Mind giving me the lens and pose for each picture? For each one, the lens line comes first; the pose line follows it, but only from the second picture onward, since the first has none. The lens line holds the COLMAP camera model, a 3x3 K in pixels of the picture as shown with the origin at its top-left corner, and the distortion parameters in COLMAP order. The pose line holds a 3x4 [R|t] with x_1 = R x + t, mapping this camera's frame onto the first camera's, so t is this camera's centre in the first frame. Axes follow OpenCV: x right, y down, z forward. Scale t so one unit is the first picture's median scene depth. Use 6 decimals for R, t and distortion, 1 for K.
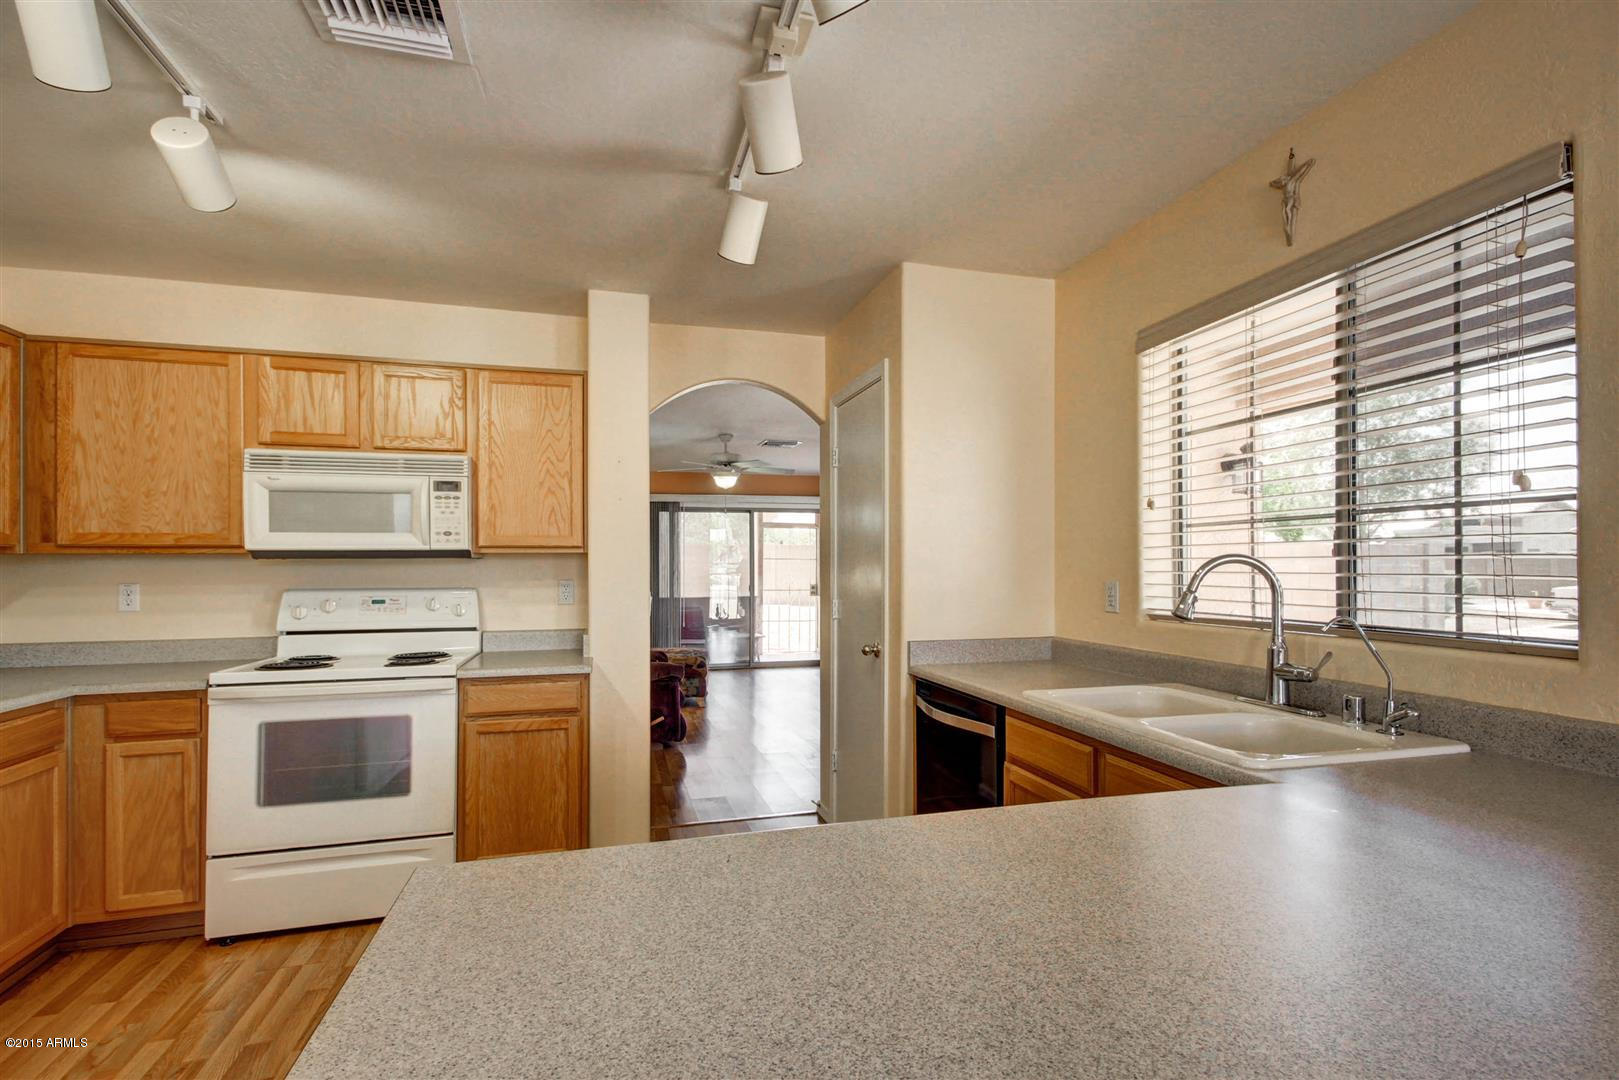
lens RADIAL K [[738.4, 0, 809.9], [0, 738.4, 561.1], [0, 0, 1]] dist [0.015366, -0.000137]
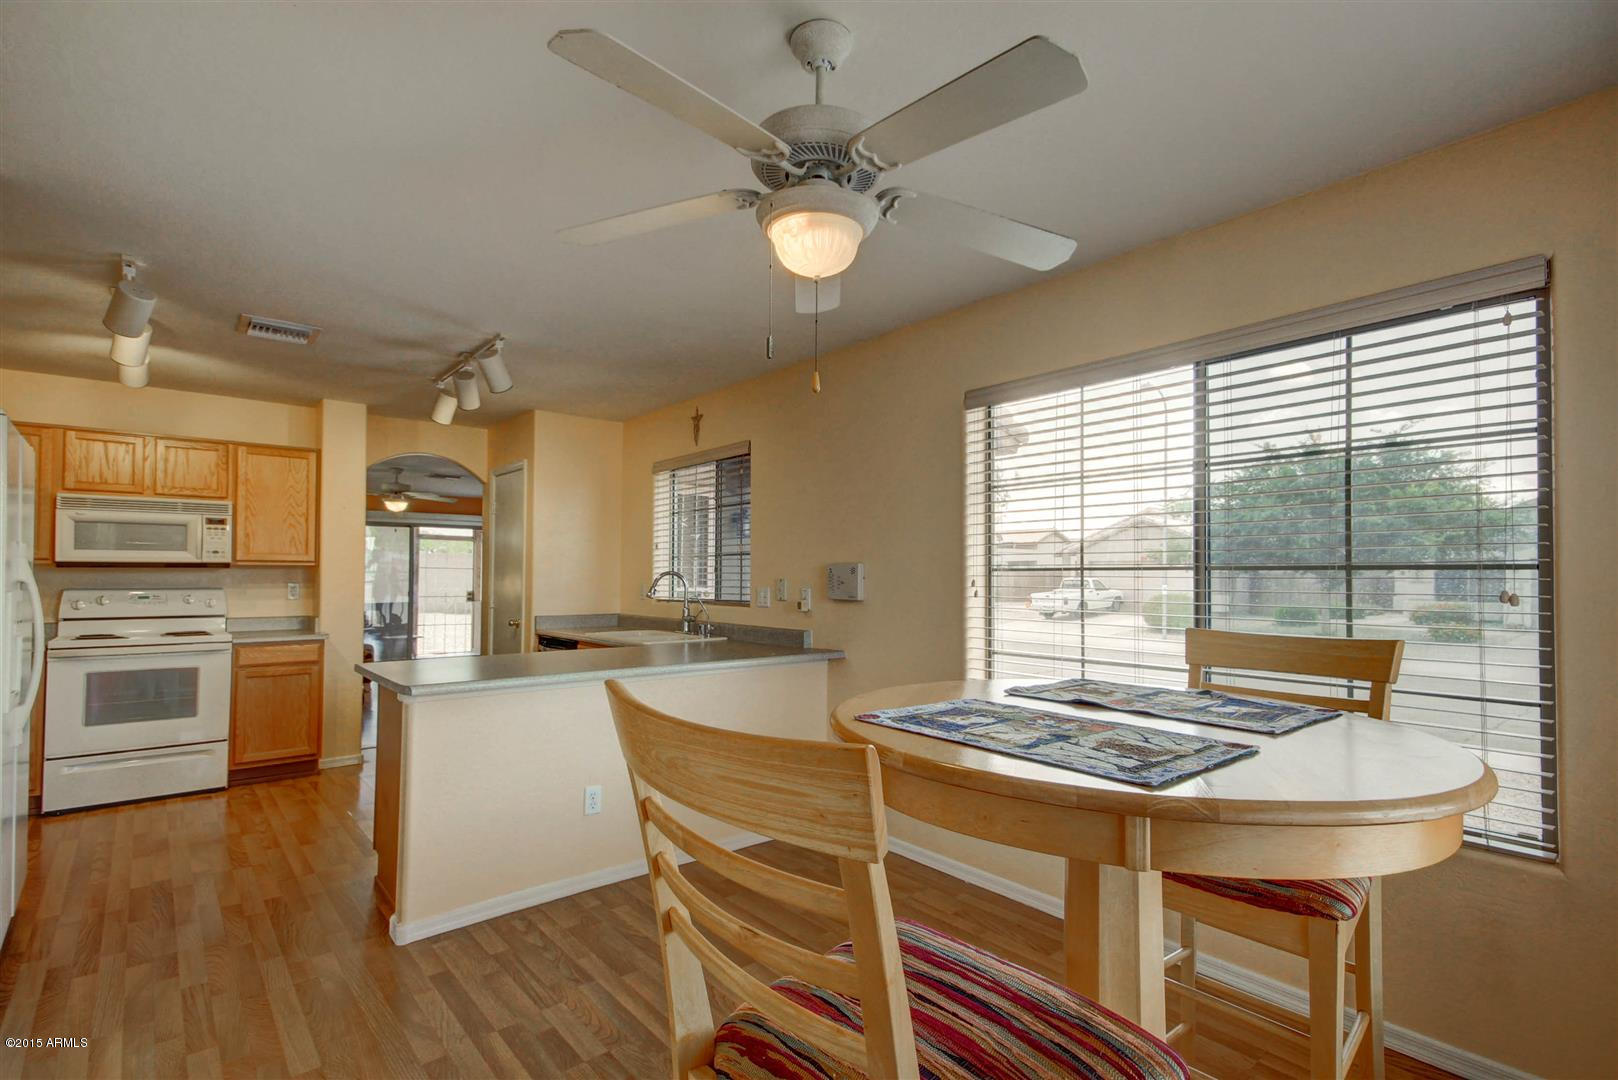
lens RADIAL K [[738.0, 0, 809.4], [0, 738.0, 561.1], [0, 0, 1]] dist [0.015366, -0.000137]
pose [[0.904370, 0.015184, 0.426480, -0.034543], [-0.009384, 0.999833, -0.015698, -0.005658], [-0.426647, 0.010195, 0.904361, -0.917794]]
